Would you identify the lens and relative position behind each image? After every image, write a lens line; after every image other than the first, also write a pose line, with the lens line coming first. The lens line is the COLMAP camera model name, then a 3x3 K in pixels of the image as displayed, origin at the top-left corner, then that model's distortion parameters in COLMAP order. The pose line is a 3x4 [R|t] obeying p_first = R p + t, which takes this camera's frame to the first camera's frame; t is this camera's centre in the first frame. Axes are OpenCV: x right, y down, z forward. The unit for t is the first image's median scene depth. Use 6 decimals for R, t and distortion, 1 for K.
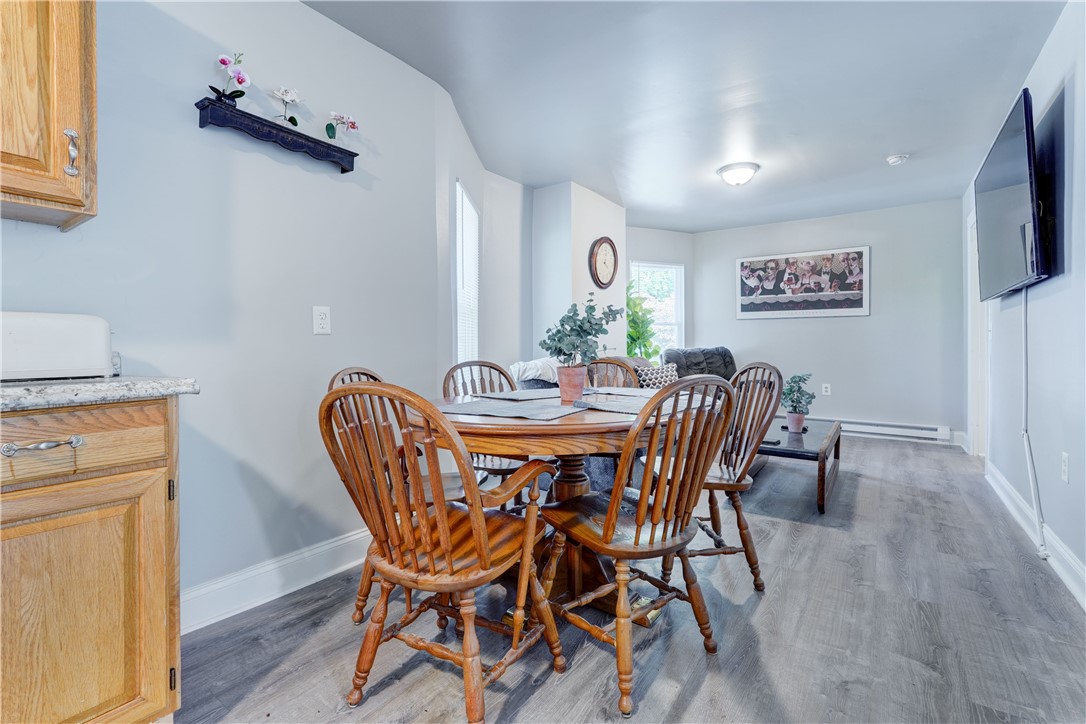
lens RADIAL K [[484.9, 0, 542.7], [0, 484.9, 348.8], [0, 0, 1]] dist [0.001951, 0.000516]
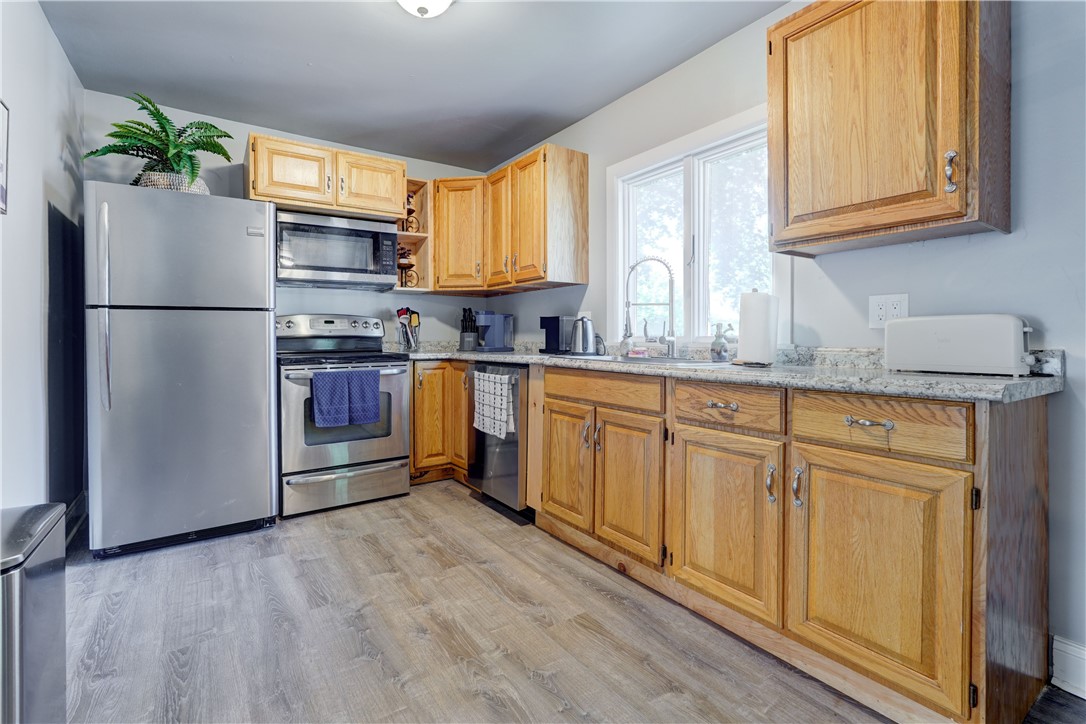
lens RADIAL K [[501.0, 0, 542.6], [0, 501.0, 337.7], [0, 0, 1]] dist [-0.000386, -0.000129]
pose [[-0.342763, 0.005670, -0.939405, 0.466488], [0.001798, 0.999984, 0.005380, -0.033888], [0.939420, 0.000155, -0.342768, 0.556860]]
